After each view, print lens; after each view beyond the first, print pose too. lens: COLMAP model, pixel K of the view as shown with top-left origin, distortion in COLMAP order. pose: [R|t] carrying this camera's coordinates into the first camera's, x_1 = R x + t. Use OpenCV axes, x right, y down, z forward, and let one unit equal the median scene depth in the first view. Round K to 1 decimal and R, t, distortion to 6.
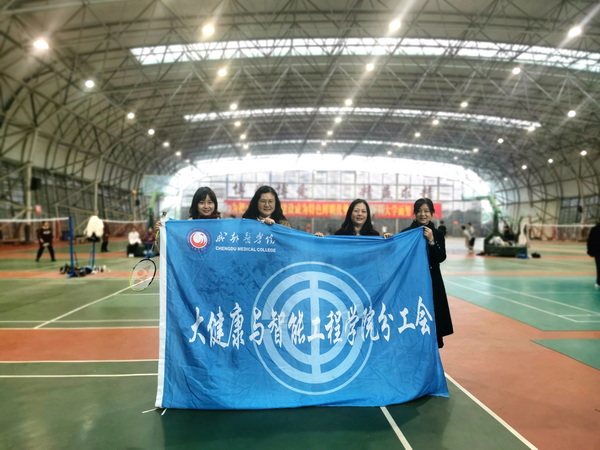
lens RADIAL K [[431.3, 0, 300.0], [0, 431.3, 225.0], [0, 0, 1]] dist [-0.004783, -0.002836]
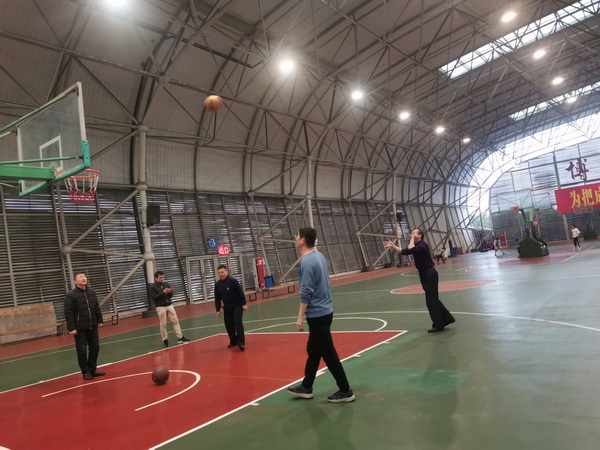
lens RADIAL K [[431.3, 0, 300.0], [0, 431.3, 225.0], [0, 0, 1]] dist [-0.004783, -0.002836]
pose [[0.719679, -0.164723, -0.674484, -0.015584], [0.142611, 0.985806, -0.088588, 0.001375], [0.679503, -0.032433, 0.732956, 0.239083]]
